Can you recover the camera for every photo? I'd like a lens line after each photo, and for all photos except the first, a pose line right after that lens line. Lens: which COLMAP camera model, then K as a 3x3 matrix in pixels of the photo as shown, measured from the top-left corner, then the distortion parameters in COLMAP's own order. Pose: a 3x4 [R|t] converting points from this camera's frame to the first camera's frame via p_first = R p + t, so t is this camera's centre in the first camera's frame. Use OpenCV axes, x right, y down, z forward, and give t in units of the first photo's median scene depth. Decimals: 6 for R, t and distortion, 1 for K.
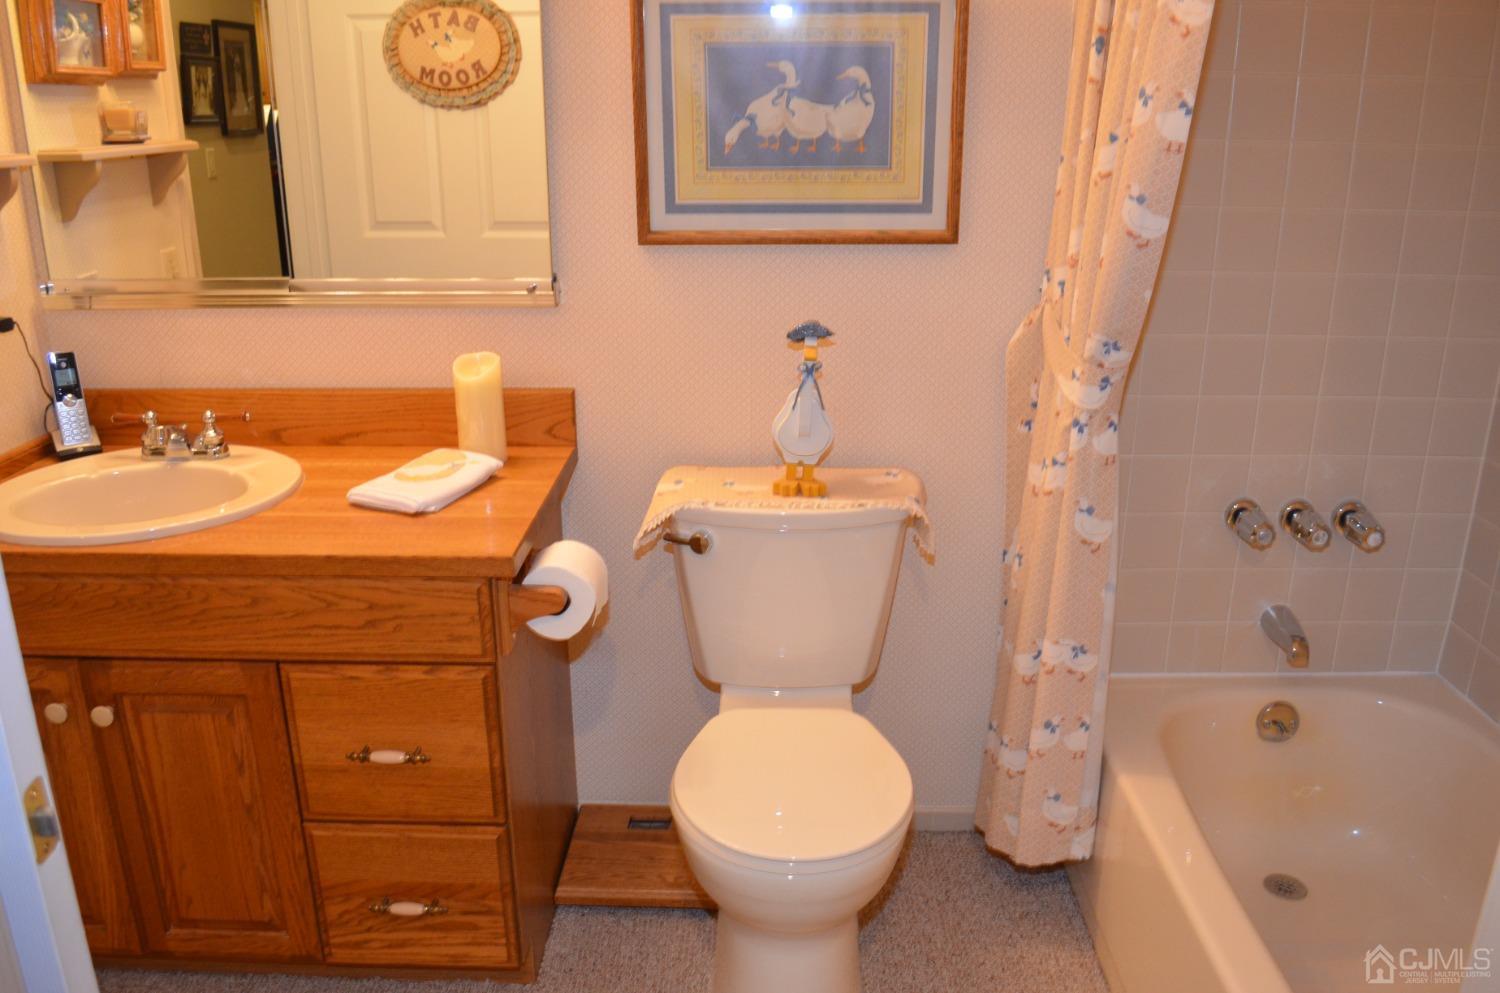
lens RADIAL K [[1180.6, 0, 749.0], [0, 1180.6, 499.3], [0, 0, 1]] dist [-0.080359, 0.011406]
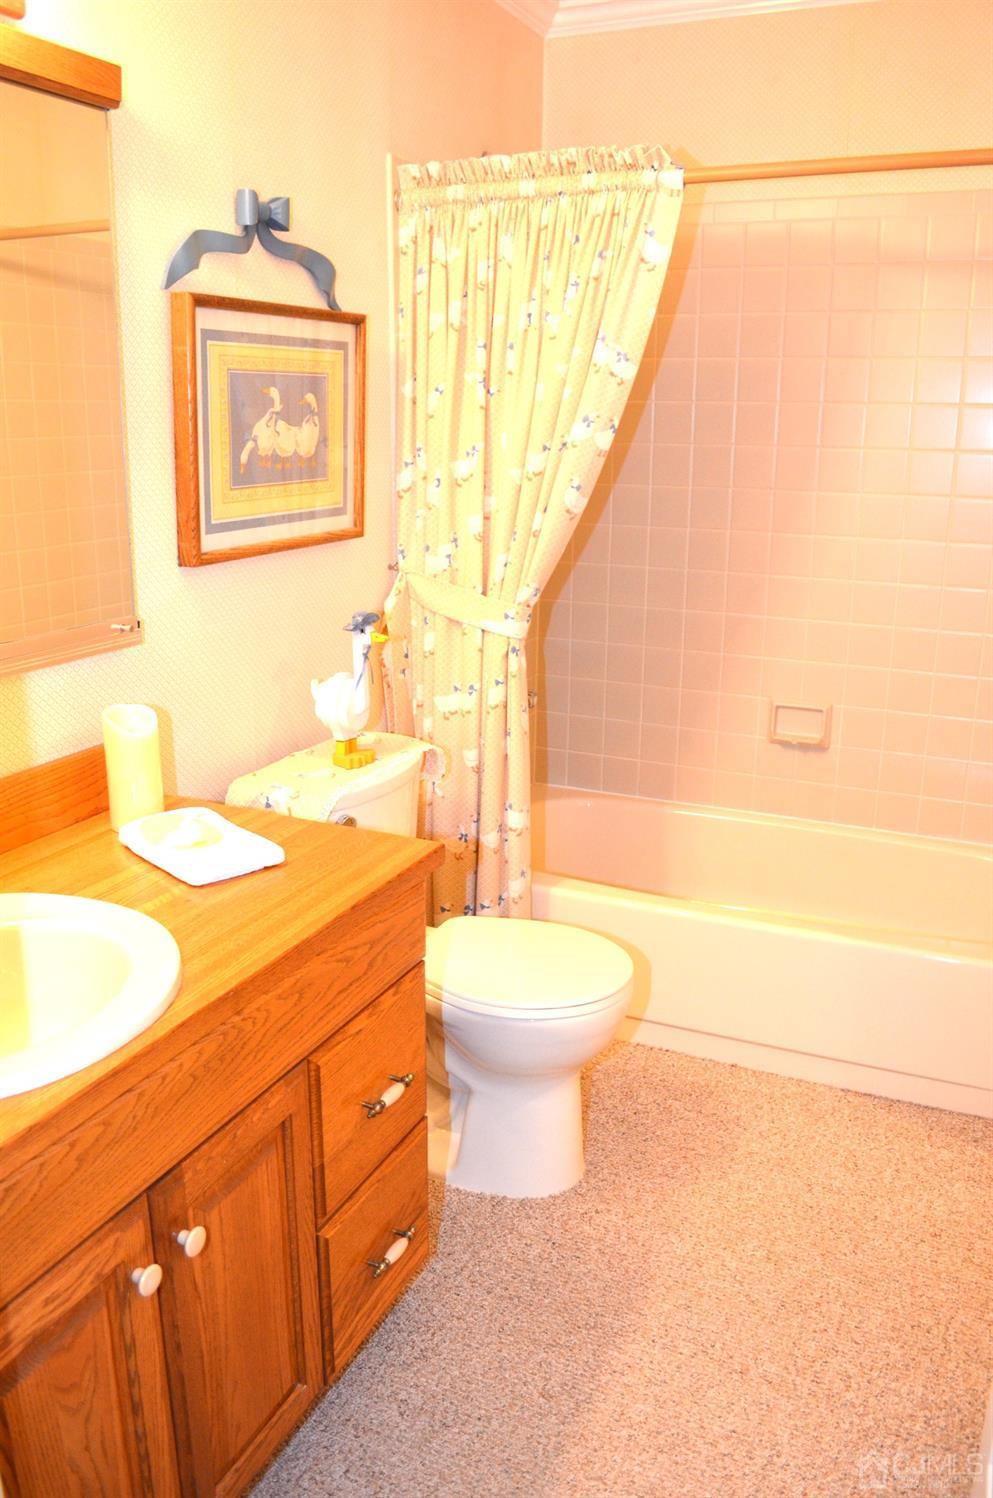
lens RADIAL K [[1179.0, 0, 495.4], [0, 1179.0, 749.7], [0, 0, 1]] dist [-0.080359, 0.011406]
pose [[0.407199, -0.247458, 0.879178, -0.929290], [0.278624, 0.950369, 0.138448, -0.142398], [-0.869803, 0.188584, 0.455936, 0.374067]]
